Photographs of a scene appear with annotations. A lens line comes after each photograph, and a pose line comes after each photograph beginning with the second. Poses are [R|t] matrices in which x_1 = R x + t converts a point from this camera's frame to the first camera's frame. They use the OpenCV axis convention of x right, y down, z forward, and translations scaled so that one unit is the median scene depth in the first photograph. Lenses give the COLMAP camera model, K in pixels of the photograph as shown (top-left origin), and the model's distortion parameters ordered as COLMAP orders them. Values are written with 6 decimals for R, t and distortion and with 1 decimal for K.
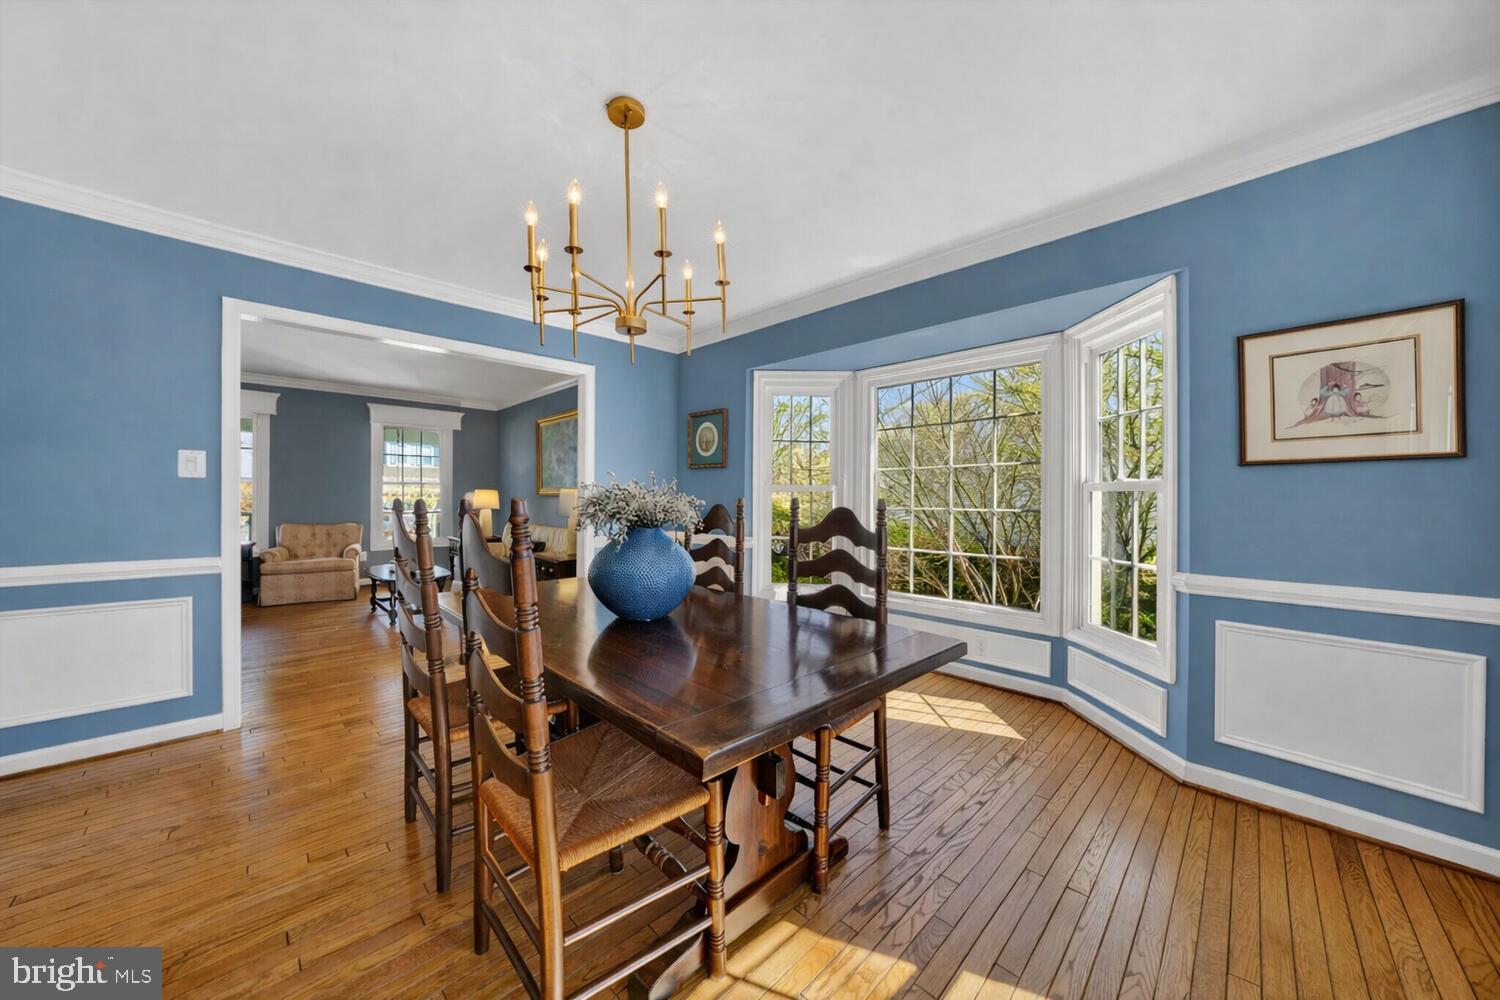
lens RADIAL K [[537.0, 0, 747.5], [0, 537.0, 495.7], [0, 0, 1]] dist [0.001228, -0.000093]
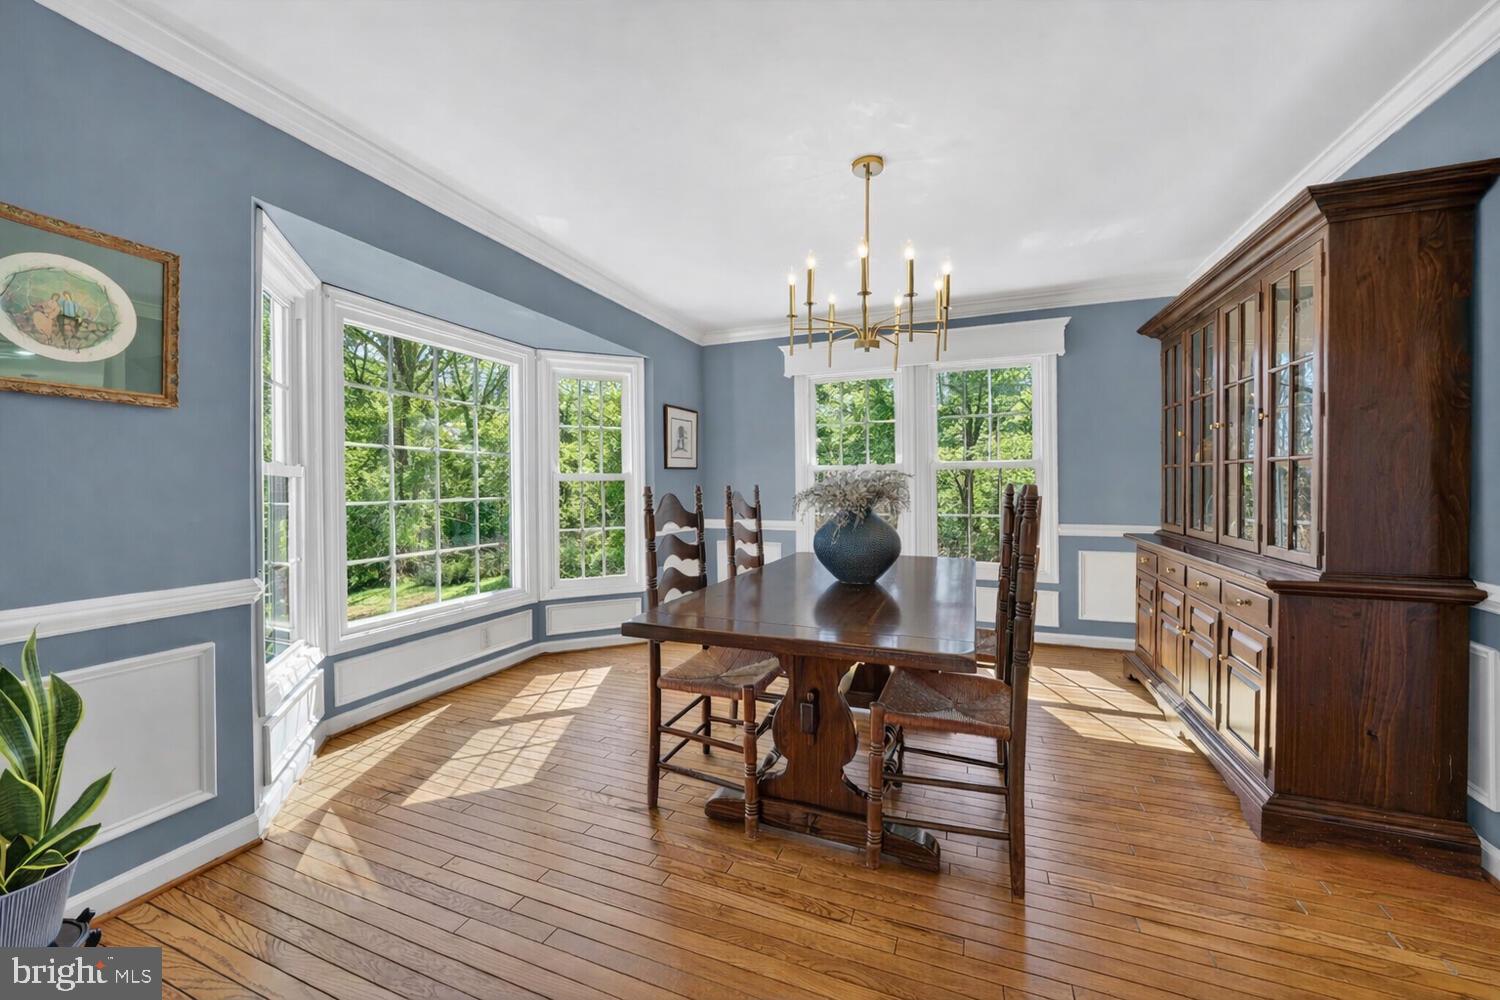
lens RADIAL K [[537.0, 0, 753.7], [0, 537.0, 490.3], [0, 0, 1]] dist [0.001228, -0.000093]
pose [[-0.390689, -0.006451, 0.920500, -0.726484], [0.007801, 0.999916, 0.010319, 0.003917], [-0.920490, 0.011213, -0.390606, 1.031664]]
